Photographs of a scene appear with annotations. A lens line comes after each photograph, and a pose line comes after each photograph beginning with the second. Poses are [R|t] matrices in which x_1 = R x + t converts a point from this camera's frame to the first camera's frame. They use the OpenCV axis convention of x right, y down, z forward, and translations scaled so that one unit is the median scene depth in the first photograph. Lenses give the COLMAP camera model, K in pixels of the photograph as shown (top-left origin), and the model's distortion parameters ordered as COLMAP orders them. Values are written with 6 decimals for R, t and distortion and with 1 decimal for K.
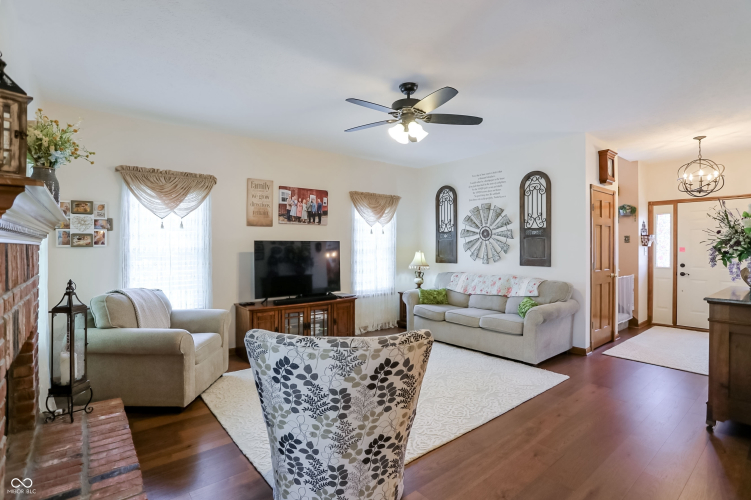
lens RADIAL K [[371.1, 0, 377.7], [0, 371.1, 245.7], [0, 0, 1]] dist [-0.043401, 0.012465]
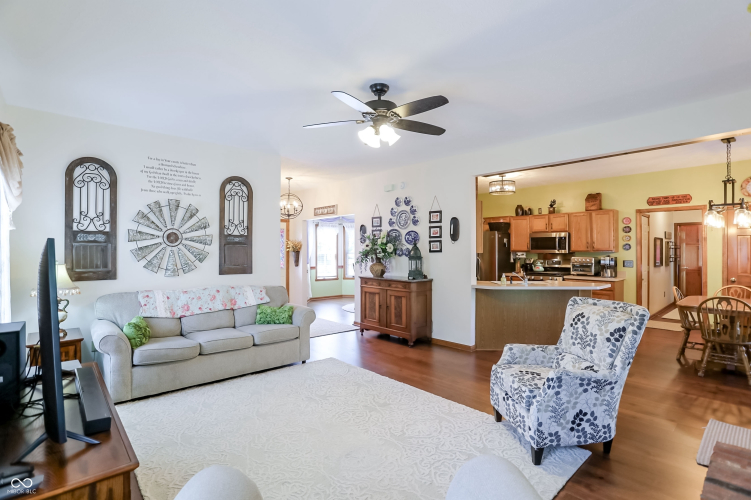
lens RADIAL K [[371.1, 0, 376.5], [0, 371.1, 252.5], [0, 0, 1]] dist [-0.043401, 0.012465]
pose [[-0.045327, 0.003287, 0.998967, -0.543059], [0.002587, 0.999992, -0.003173, 0.002407], [-0.998969, 0.002440, -0.045335, 0.658489]]
